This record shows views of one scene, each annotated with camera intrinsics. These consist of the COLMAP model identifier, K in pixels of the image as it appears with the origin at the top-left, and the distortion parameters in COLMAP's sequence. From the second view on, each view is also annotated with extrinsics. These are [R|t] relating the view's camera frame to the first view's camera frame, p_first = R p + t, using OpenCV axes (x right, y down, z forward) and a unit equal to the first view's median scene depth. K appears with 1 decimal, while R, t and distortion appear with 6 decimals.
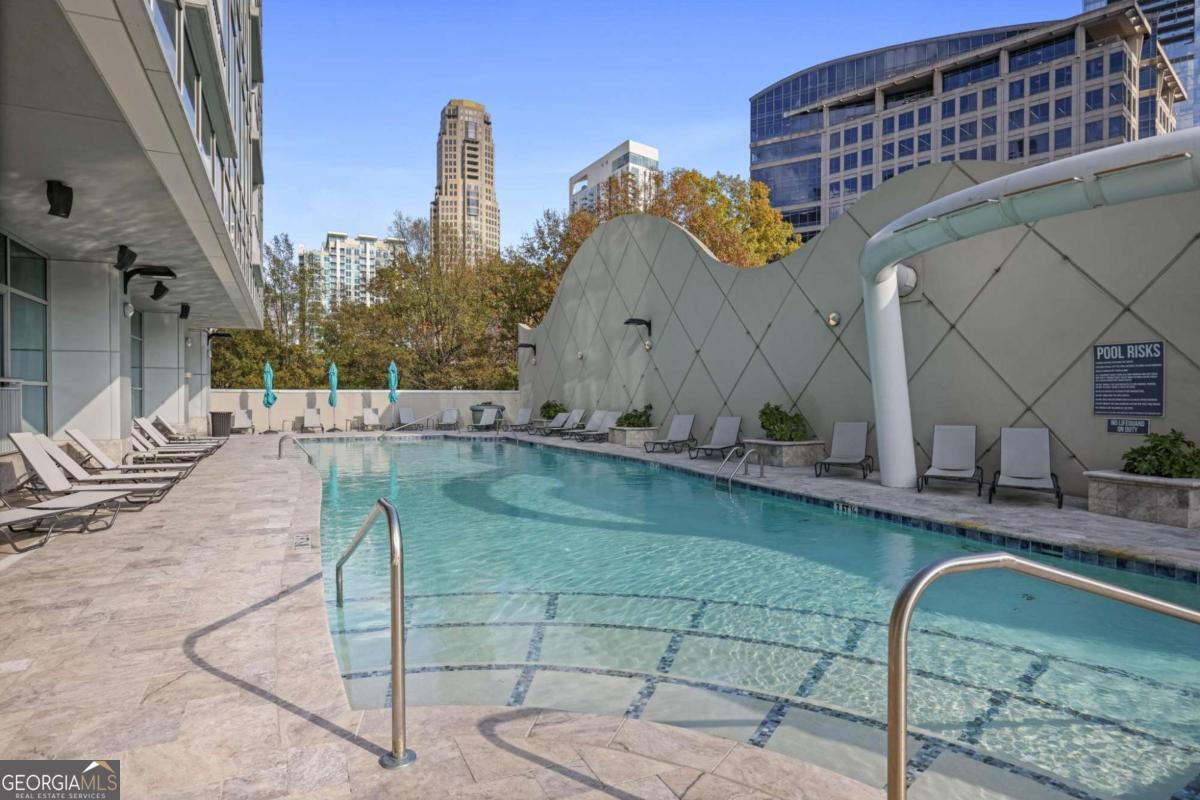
lens RADIAL K [[708.1, 0, 600.5], [0, 708.1, 395.3], [0, 0, 1]] dist [-0.006303, -0.000783]
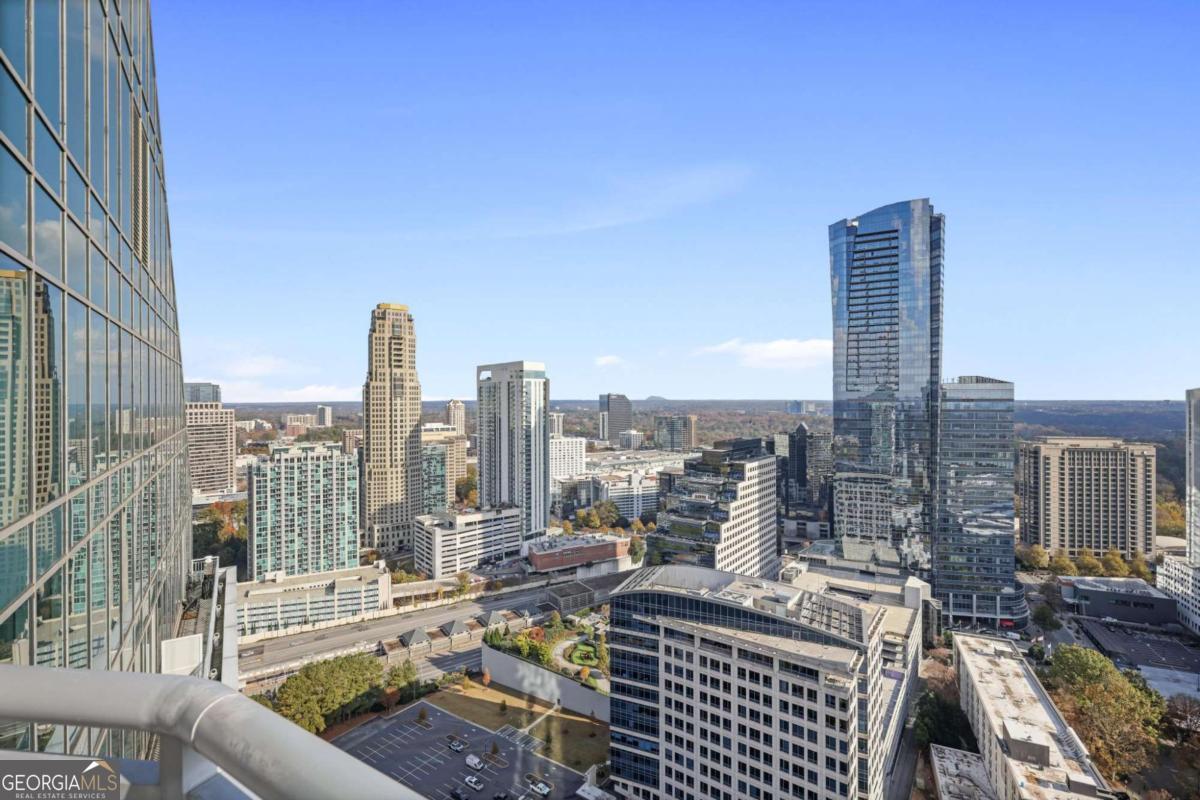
lens RADIAL K [[542.2, 0, 600.8], [0, 542.2, 400.2], [0, 0, 1]] dist [0.001895, -0.000907]
pose [[0.984052, -0.005548, 0.177793, 0.002212], [0.007660, 0.999908, -0.011199, -0.235136], [-0.177715, 0.012383, 0.984004, -0.014566]]
